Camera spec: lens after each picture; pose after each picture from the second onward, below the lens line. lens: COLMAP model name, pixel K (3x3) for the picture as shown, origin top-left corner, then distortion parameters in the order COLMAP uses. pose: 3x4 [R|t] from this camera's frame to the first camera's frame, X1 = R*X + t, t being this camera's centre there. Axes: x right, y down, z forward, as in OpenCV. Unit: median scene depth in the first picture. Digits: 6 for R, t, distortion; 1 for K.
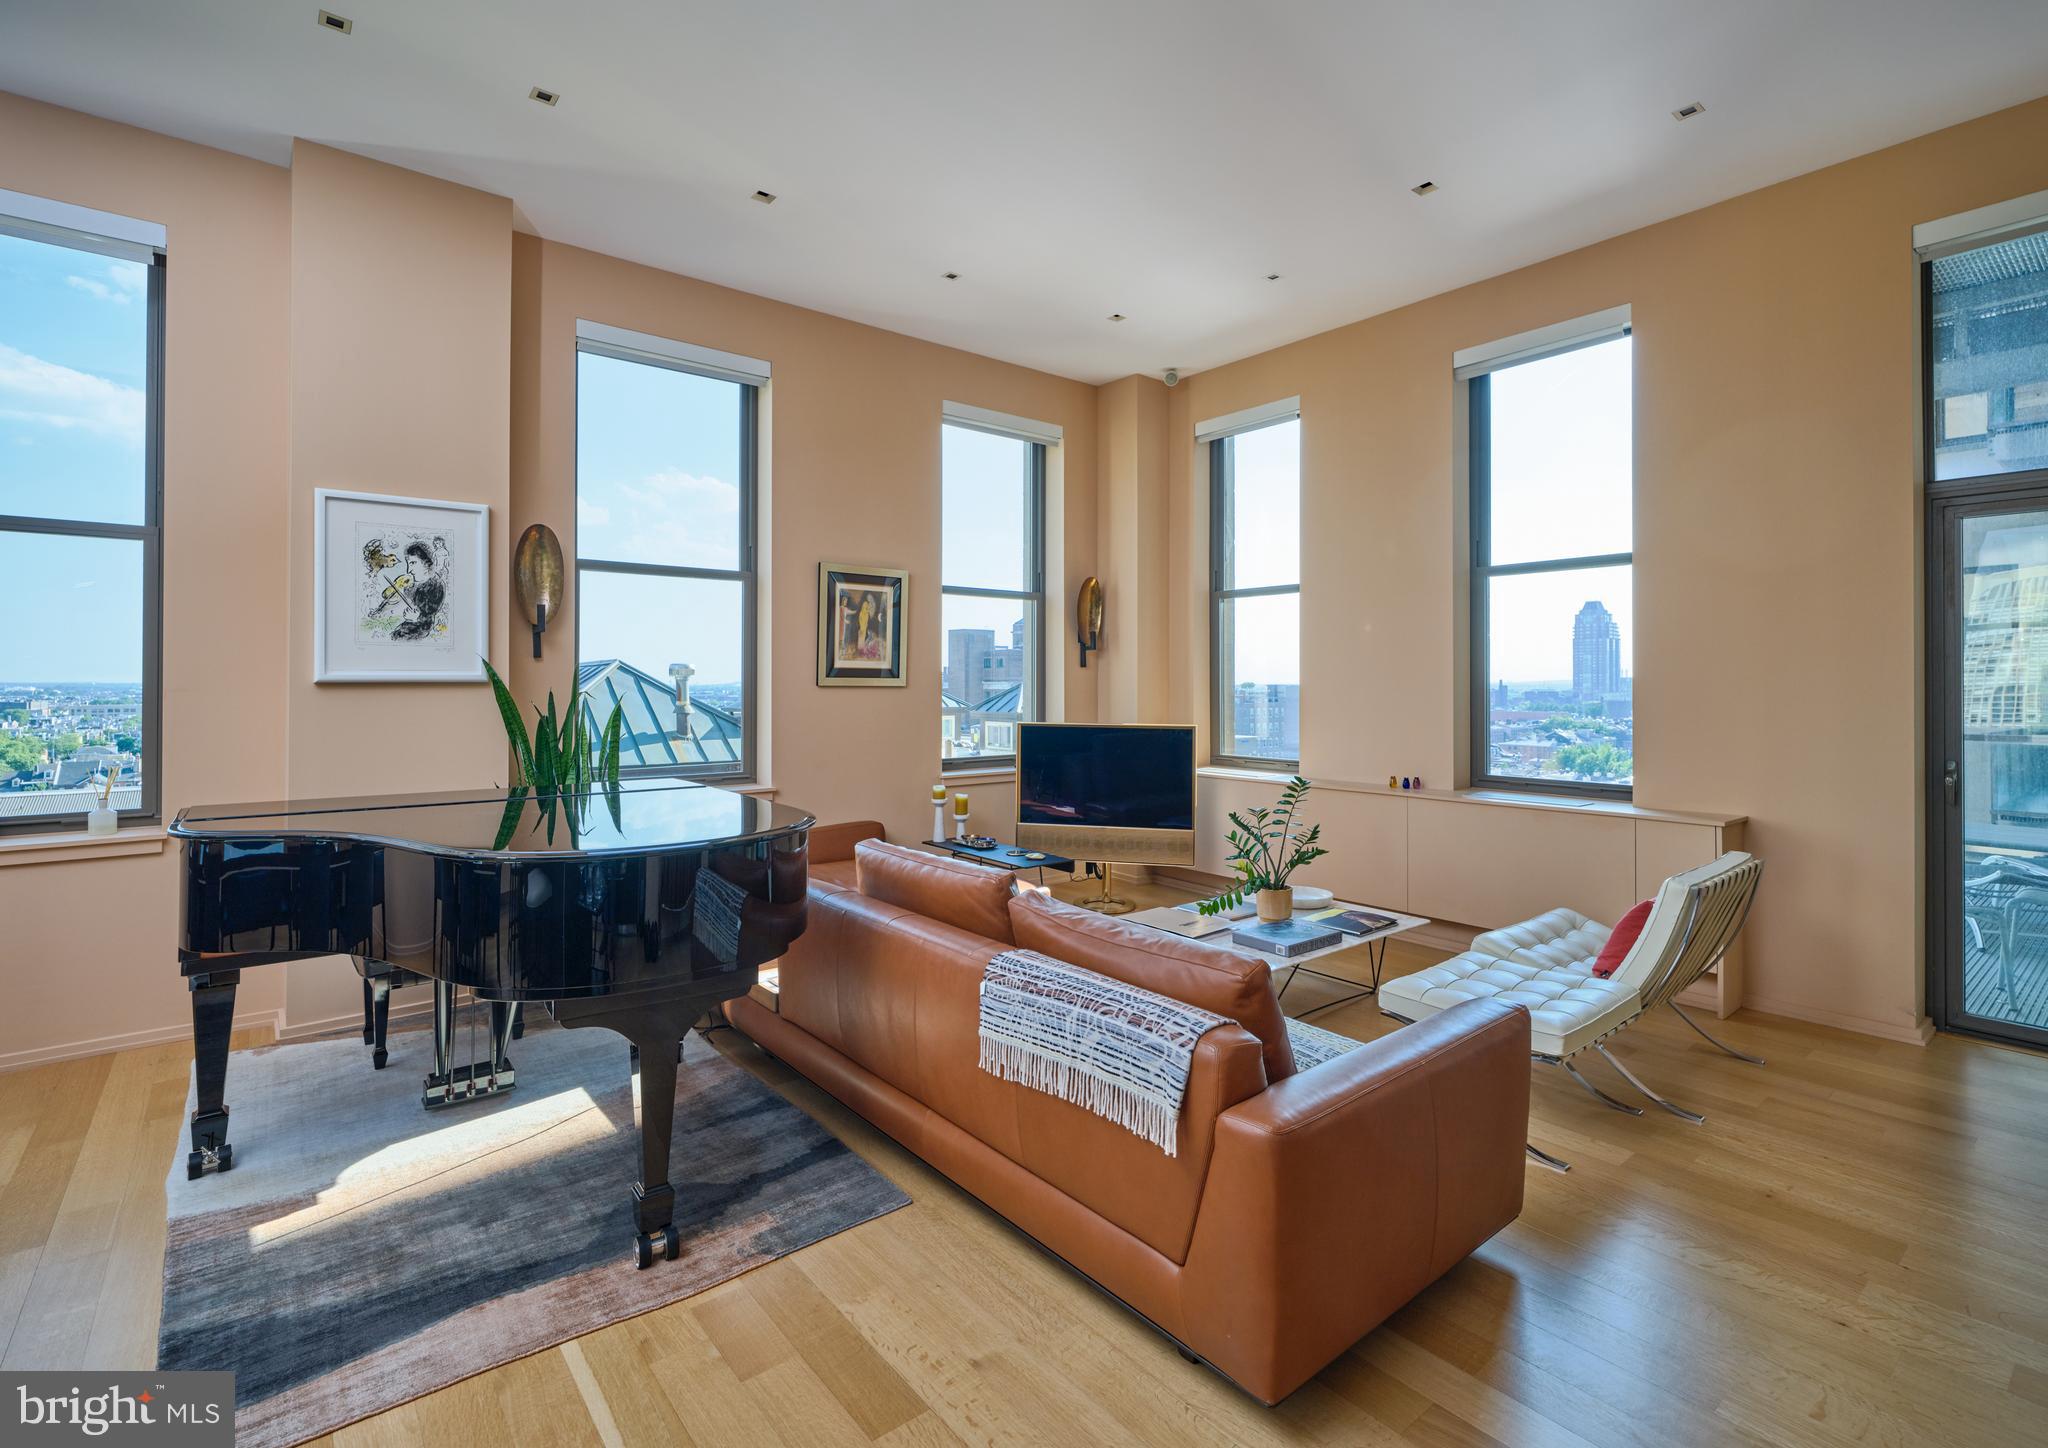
lens RADIAL K [[964.7, 0, 1029.8], [0, 964.7, 664.1], [0, 0, 1]] dist [-0.006004, 0.000695]
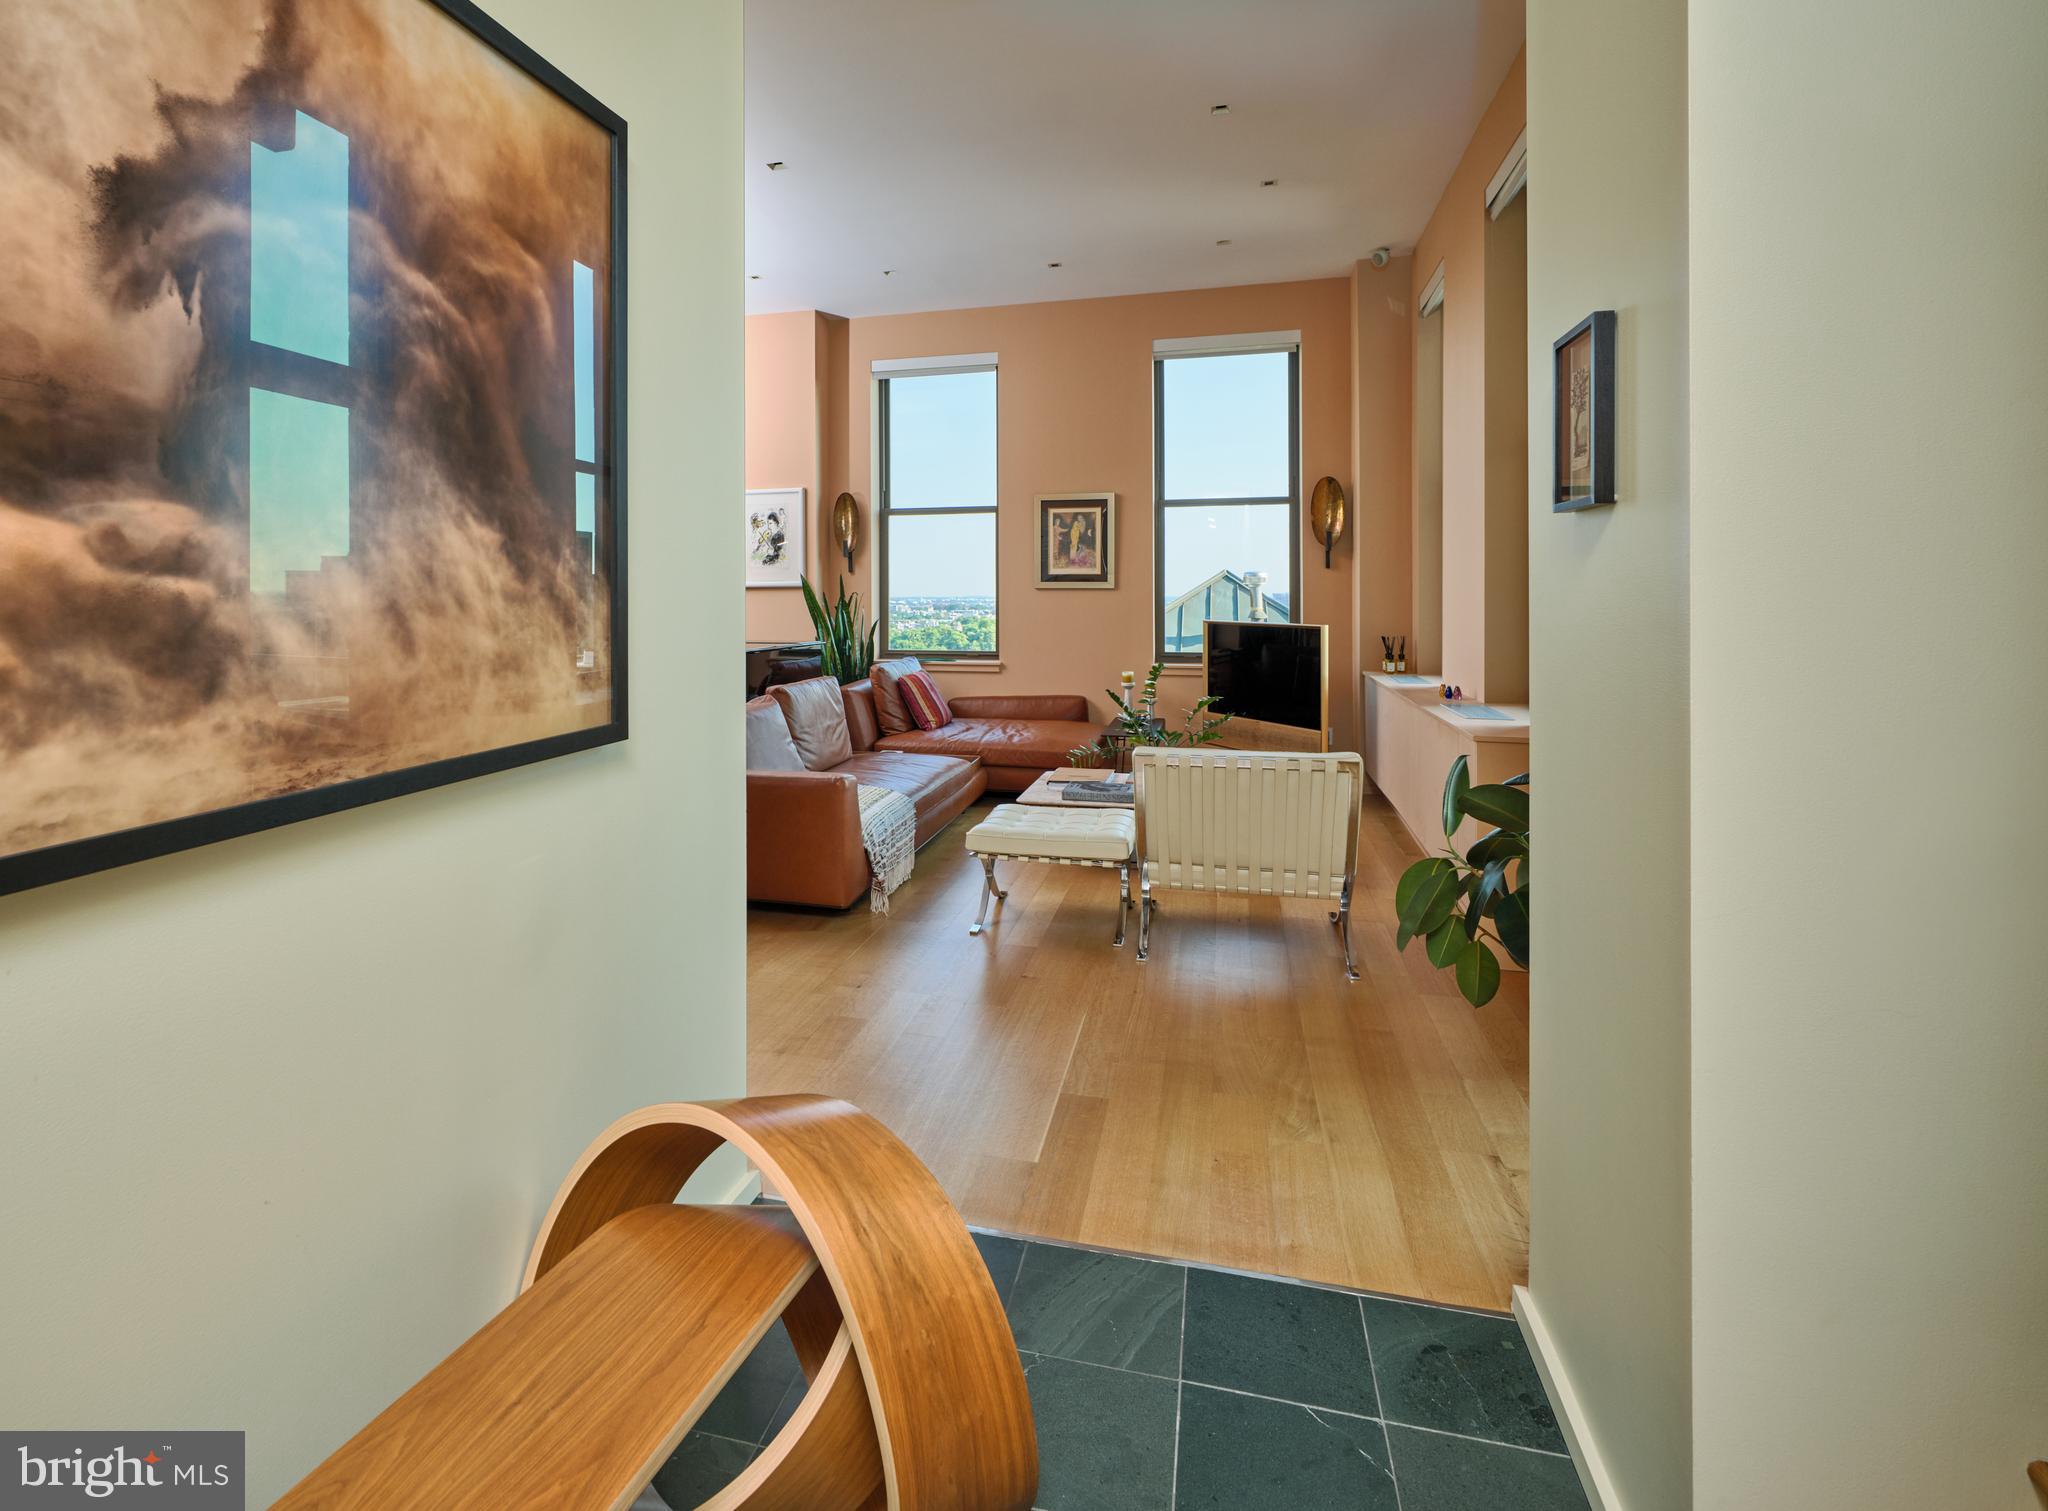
lens RADIAL K [[1021.9, 0, 881.7], [0, 1021.9, 593.6], [0, 0, 1]] dist [-0.021728, -0.000027]
pose [[0.552241, -0.003320, -0.833678, 0.806064], [0.019271, 0.999776, 0.008784, 0.013149], [0.833462, -0.020916, 0.552181, 0.053211]]
